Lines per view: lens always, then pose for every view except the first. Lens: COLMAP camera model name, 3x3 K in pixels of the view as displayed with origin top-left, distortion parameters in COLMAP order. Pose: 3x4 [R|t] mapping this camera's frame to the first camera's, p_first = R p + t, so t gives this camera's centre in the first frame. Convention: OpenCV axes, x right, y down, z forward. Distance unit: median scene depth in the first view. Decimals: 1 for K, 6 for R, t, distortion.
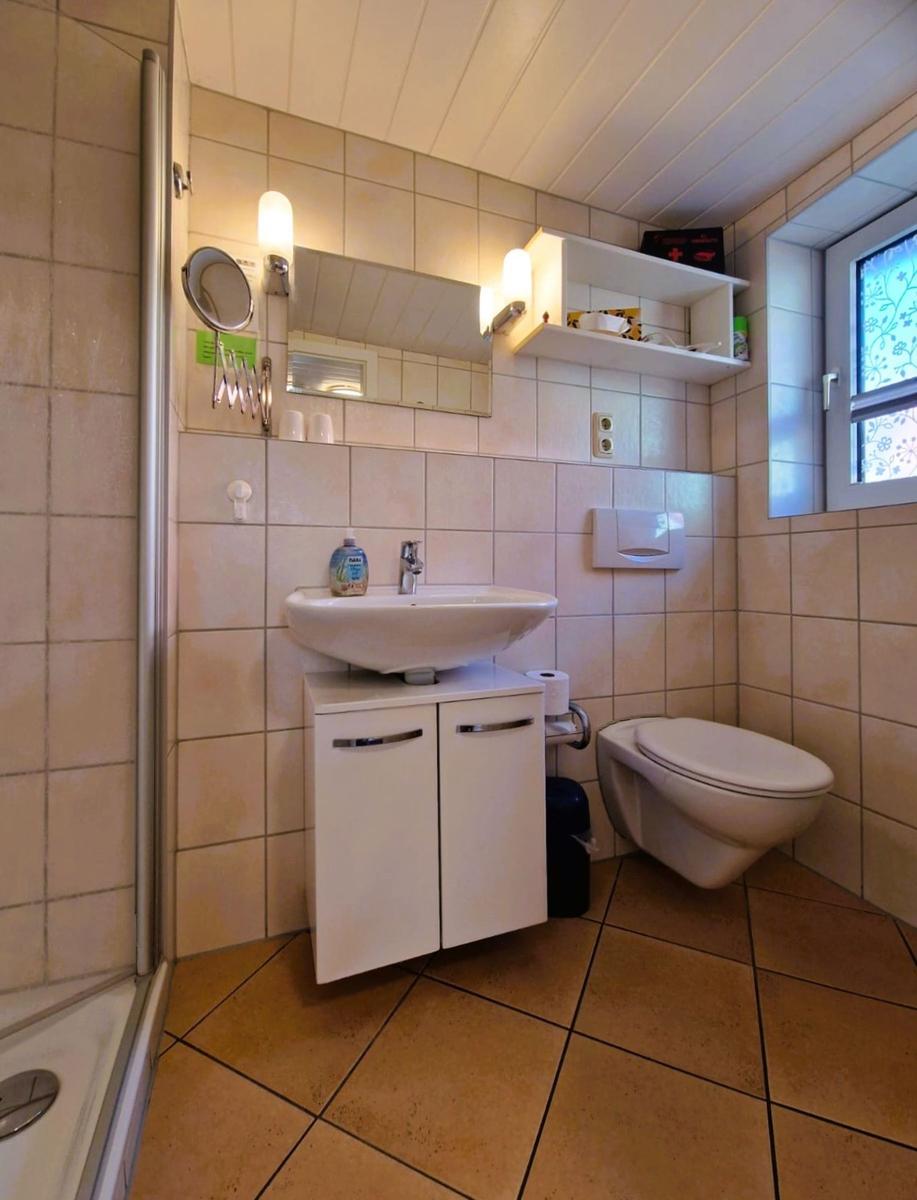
lens RADIAL K [[534.4, 0, 479.5], [0, 534.4, 567.0], [0, 0, 1]] dist [0.001472, 0.000487]
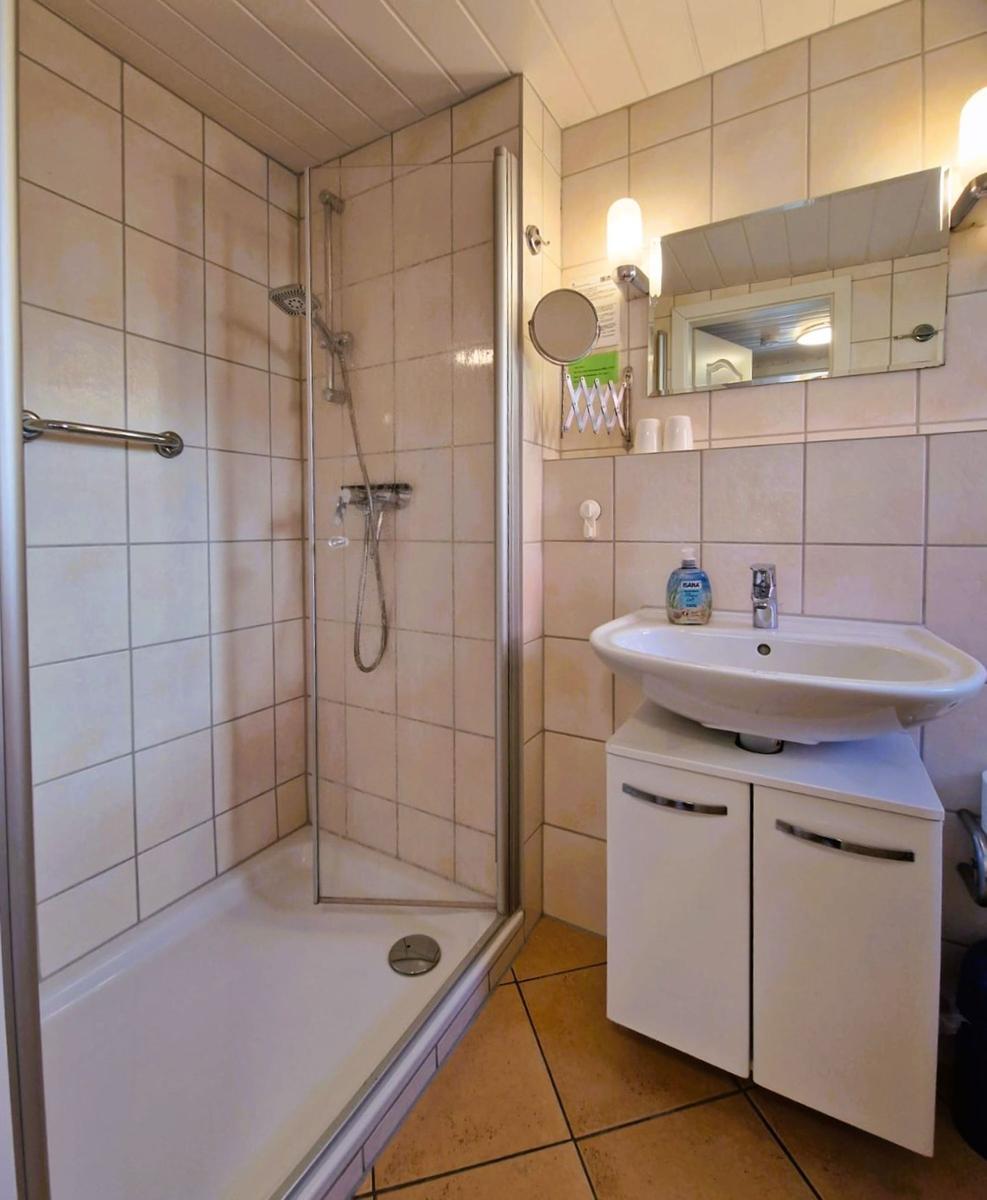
lens RADIAL K [[567.9, 0, 493.1], [0, 567.9, 536.7], [0, 0, 1]] dist [0.009603, -0.008719]
pose [[0.610459, 0.025998, -0.791621, 0.331542], [0.011129, 0.999081, 0.041393, -0.144512], [0.791970, -0.034078, 0.609609, 0.177371]]
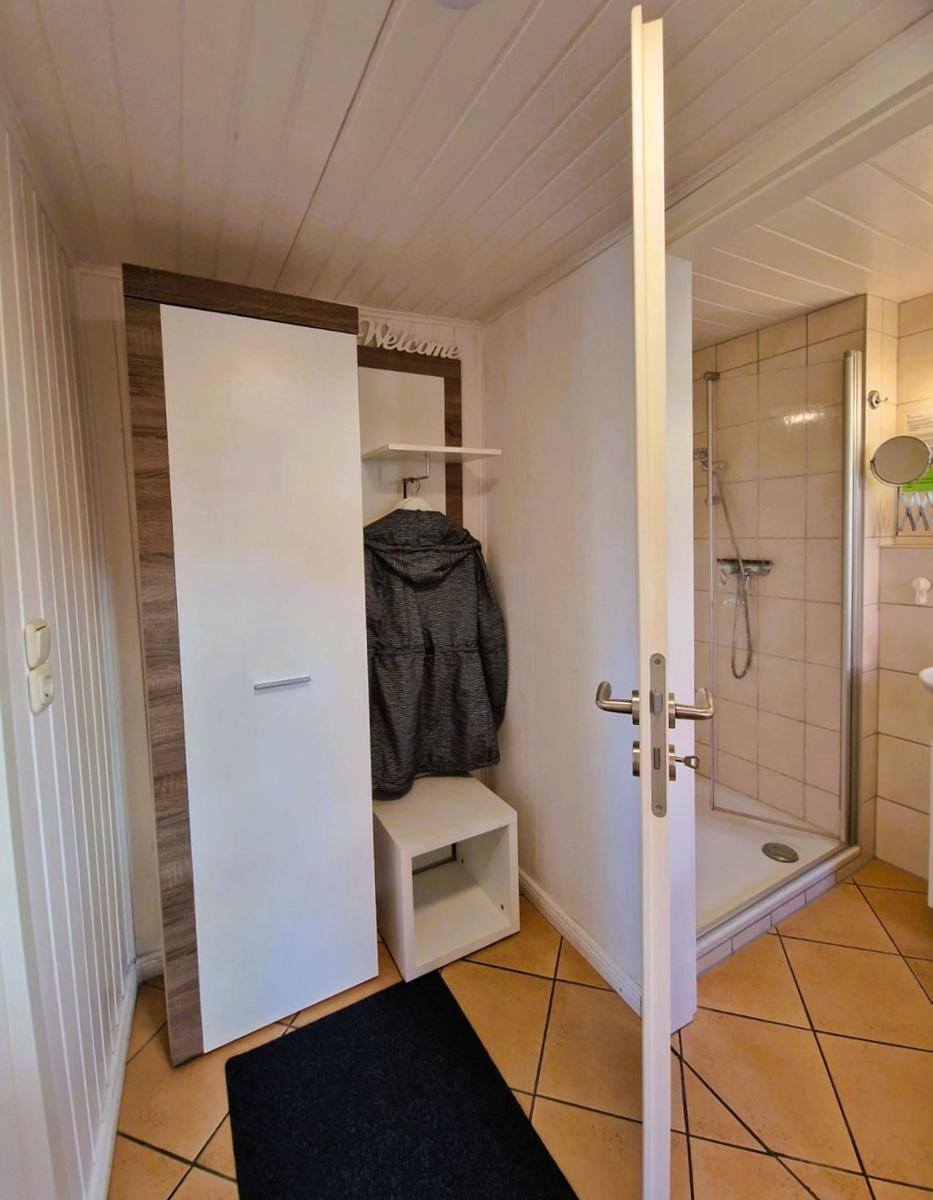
lens RADIAL K [[541.3, 0, 469.7], [0, 541.3, 560.6], [0, 0, 1]] dist [-0.003681, -0.000532]
pose [[0.121525, 0.058140, -0.990884, 0.924650], [0.044323, 0.996969, 0.063933, -0.376827], [0.991598, -0.051689, 0.118579, -0.441111]]
